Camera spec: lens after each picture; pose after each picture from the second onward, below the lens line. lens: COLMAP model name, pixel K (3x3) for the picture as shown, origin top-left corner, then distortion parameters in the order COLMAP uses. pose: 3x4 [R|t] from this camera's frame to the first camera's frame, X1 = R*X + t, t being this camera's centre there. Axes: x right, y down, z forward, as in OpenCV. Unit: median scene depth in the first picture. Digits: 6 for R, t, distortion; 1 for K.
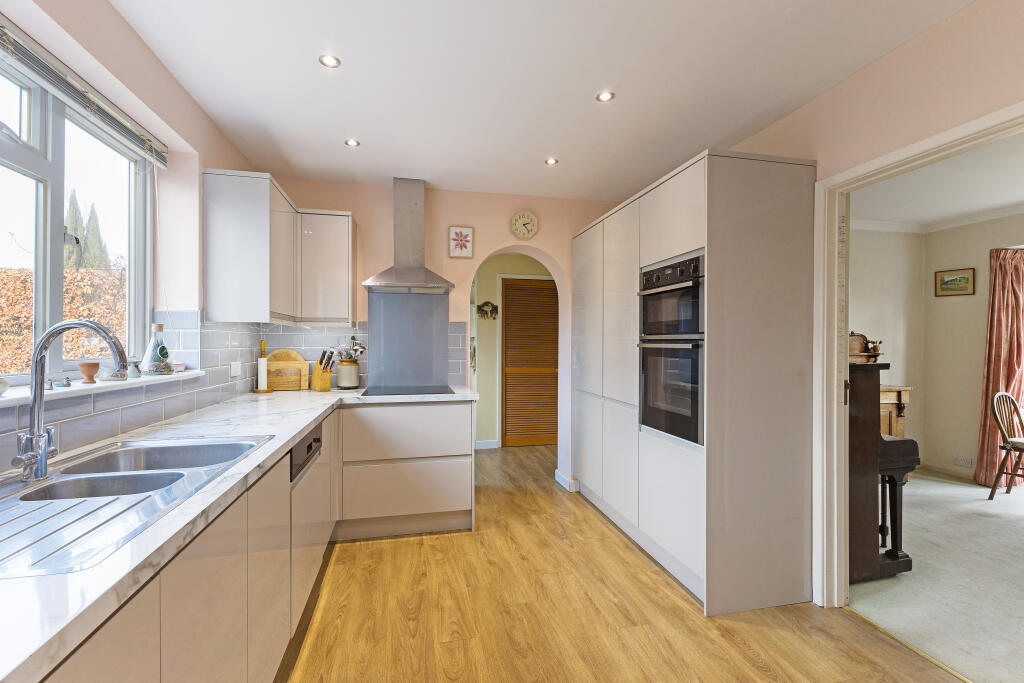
lens RADIAL K [[444.6, 0, 518.3], [0, 444.6, 343.5], [0, 0, 1]] dist [0.003589, -0.000622]
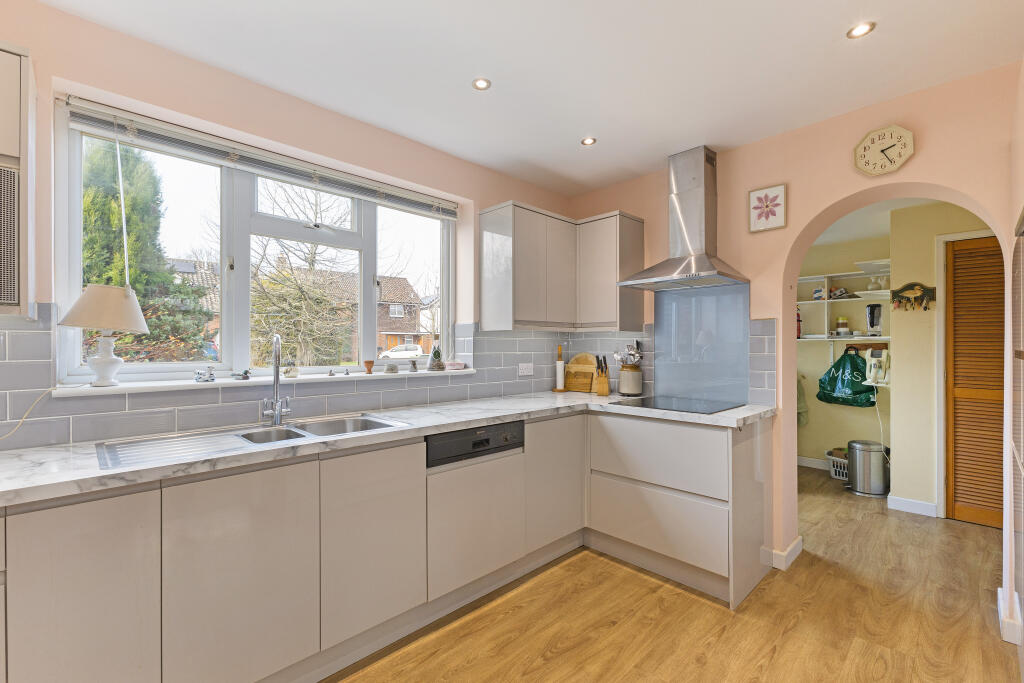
lens RADIAL K [[444.6, 0, 514.6], [0, 444.6, 345.0], [0, 0, 1]] dist [0.003589, -0.000622]
pose [[0.518340, -0.002875, -0.855170, 0.340896], [-0.000597, 0.999993, -0.003724, -0.003188], [0.855174, 0.002441, 0.518335, 0.331741]]
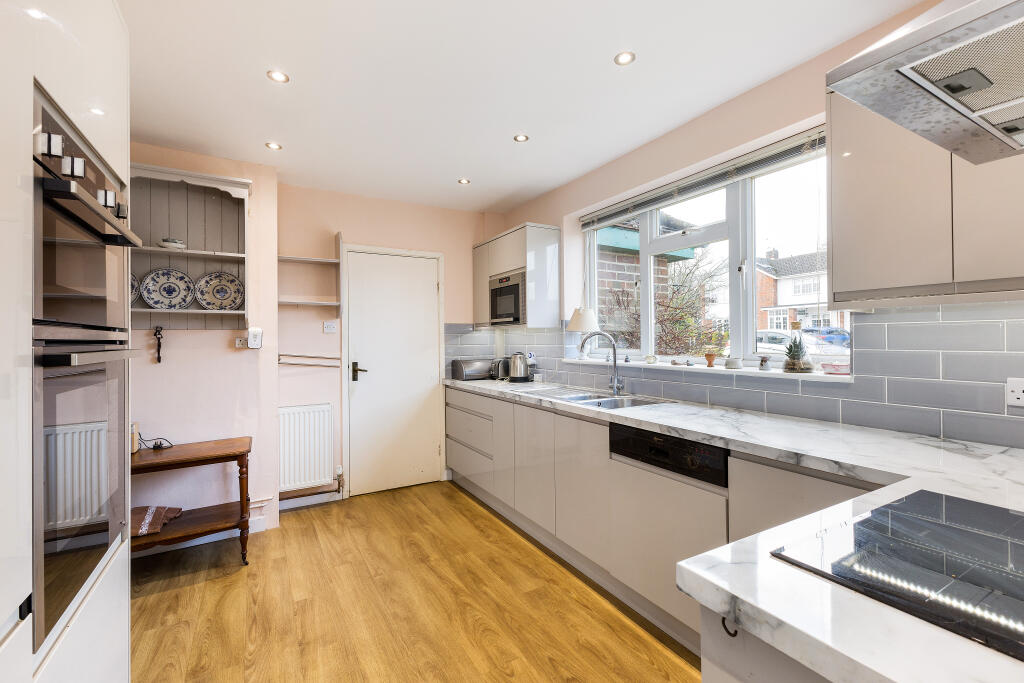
lens RADIAL K [[444.6, 0, 512.6], [0, 444.6, 337.0], [0, 0, 1]] dist [0.003589, -0.000622]
pose [[-0.959831, 0.006155, -0.280512, 0.062932], [0.006978, 0.999974, -0.001936, -0.008226], [0.280492, -0.003816, -0.959849, 1.208325]]
